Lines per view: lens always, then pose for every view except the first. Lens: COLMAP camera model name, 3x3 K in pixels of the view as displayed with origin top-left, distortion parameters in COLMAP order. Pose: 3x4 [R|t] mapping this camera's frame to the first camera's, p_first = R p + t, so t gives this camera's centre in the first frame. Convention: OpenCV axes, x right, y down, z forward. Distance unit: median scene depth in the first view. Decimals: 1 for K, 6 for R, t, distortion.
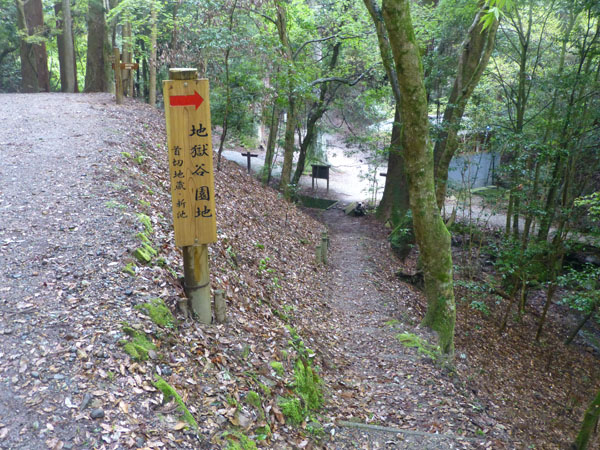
lens RADIAL K [[542.9, 0, 300.0], [0, 542.9, 225.0], [0, 0, 1]] dist [-0.011363, -0.004214]
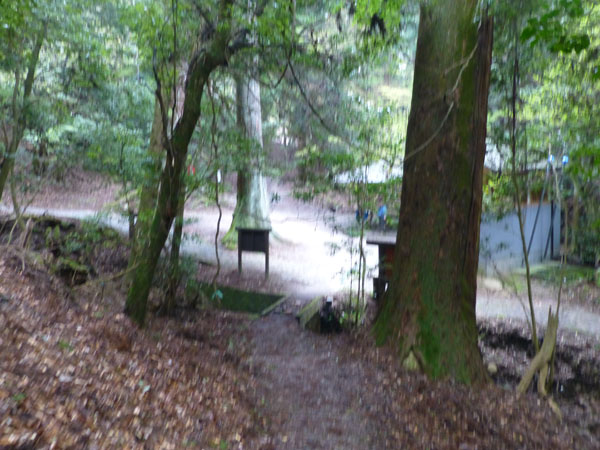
lens RADIAL K [[542.9, 0, 300.0], [0, 542.9, 225.0], [0, 0, 1]] dist [-0.011363, -0.004214]
pose [[0.996706, -0.006992, 0.080802, 0.043466], [0.019461, 0.987789, -0.154577, -0.031461], [-0.078735, 0.155641, 0.984671, 0.501290]]
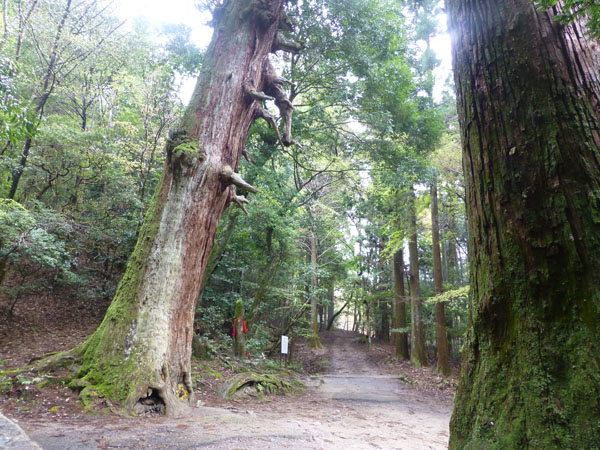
lens RADIAL K [[436.9, 0, 300.0], [0, 436.9, 225.0], [0, 0, 1]] dist [-0.011037, -0.001897]
pose [[0.999138, 0.033431, -0.024615, -0.013919], [-0.041427, 0.841372, -0.538867, -0.156433], [0.002695, 0.539422, 0.842031, 1.164819]]
